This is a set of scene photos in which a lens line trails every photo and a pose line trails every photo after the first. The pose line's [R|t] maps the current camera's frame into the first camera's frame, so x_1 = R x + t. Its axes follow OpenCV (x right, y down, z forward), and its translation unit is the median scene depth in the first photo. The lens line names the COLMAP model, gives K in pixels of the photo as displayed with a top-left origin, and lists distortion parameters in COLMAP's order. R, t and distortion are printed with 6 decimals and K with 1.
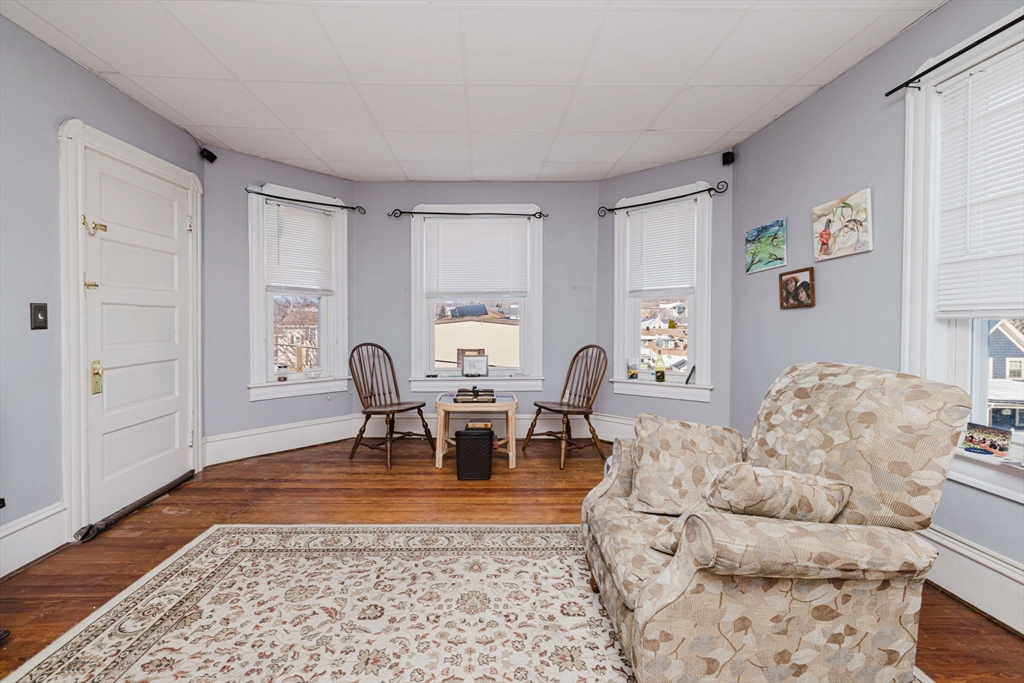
lens RADIAL K [[431.7, 0, 513.4], [0, 431.7, 342.9], [0, 0, 1]] dist [0.002829, -0.000964]
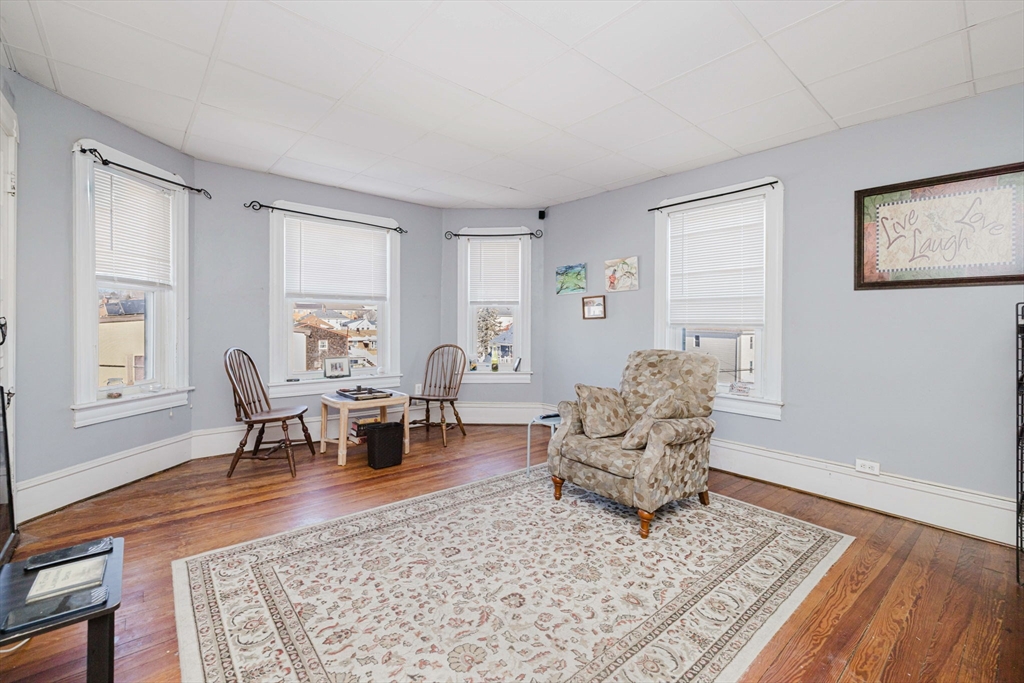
lens RADIAL K [[431.7, 0, 508.9], [0, 431.7, 344.3], [0, 0, 1]] dist [0.002829, -0.000964]
pose [[0.776901, -0.018465, 0.629352, -0.545969], [0.017791, 0.999815, 0.007371, -0.002197], [-0.629371, 0.005470, 0.777085, -0.065565]]
